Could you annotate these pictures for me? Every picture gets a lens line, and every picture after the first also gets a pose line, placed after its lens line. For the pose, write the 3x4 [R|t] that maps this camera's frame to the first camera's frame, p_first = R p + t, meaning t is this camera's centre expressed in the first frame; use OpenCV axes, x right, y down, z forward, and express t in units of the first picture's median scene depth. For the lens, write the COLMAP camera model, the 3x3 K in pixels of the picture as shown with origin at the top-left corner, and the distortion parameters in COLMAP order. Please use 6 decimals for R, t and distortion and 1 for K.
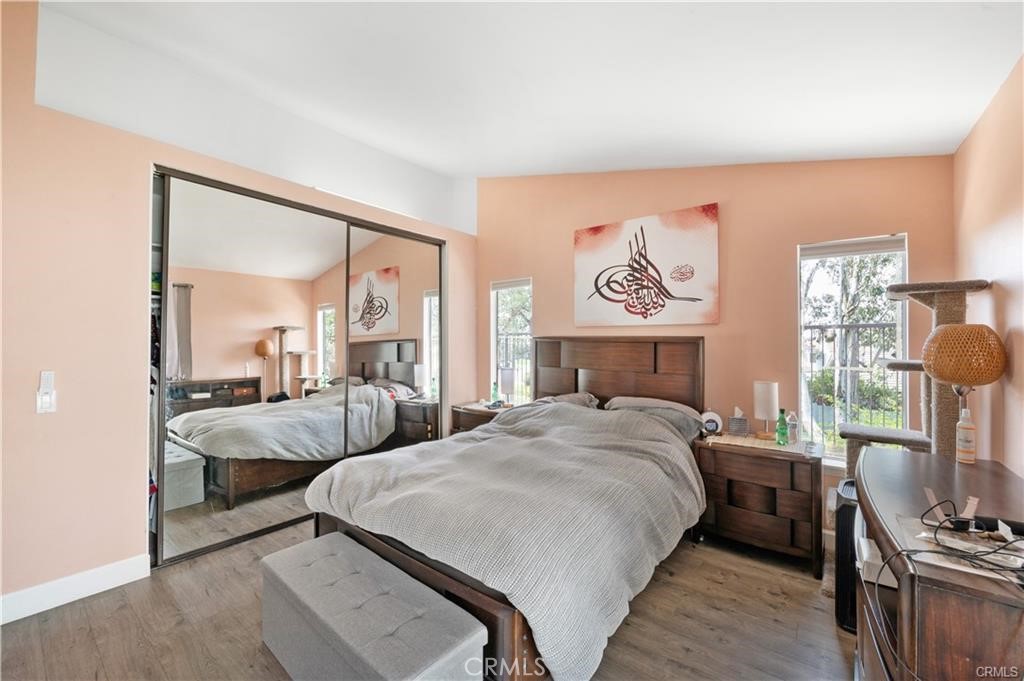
lens RADIAL K [[408.2, 0, 511.8], [0, 408.2, 343.7], [0, 0, 1]] dist [0.000192, -0.000109]
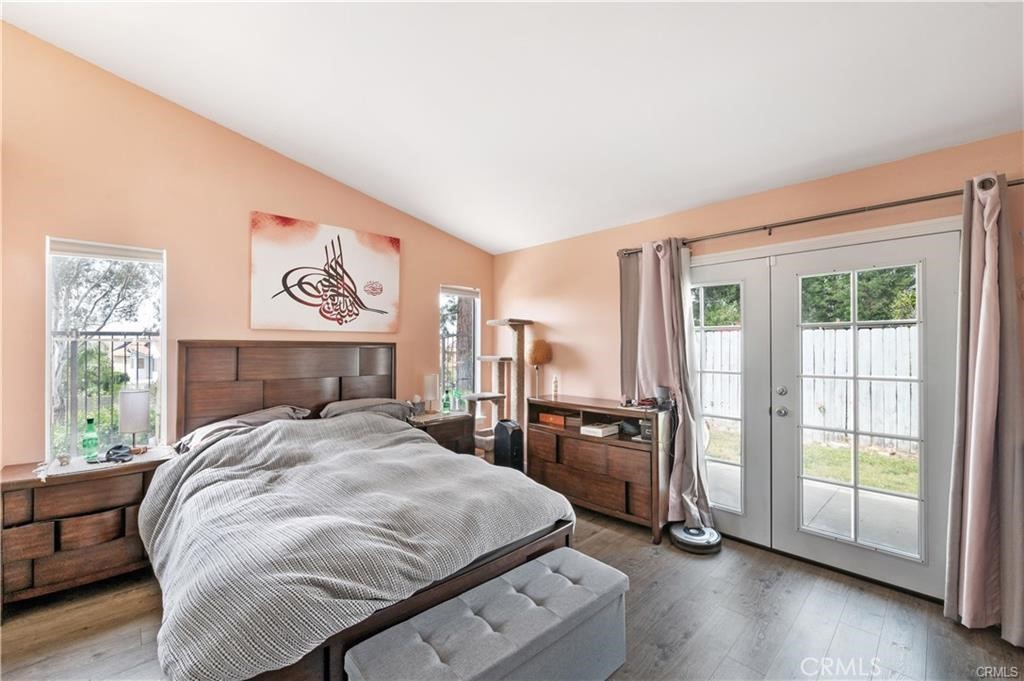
lens RADIAL K [[420.5, 0, 509.9], [0, 420.5, 346.9], [0, 0, 1]] dist [0.000566, 0.000052]
pose [[0.152580, -0.002621, 0.988288, -0.668878], [0.001793, 0.999996, 0.002375, -0.007085], [-0.988290, 0.001409, 0.152584, 0.406209]]
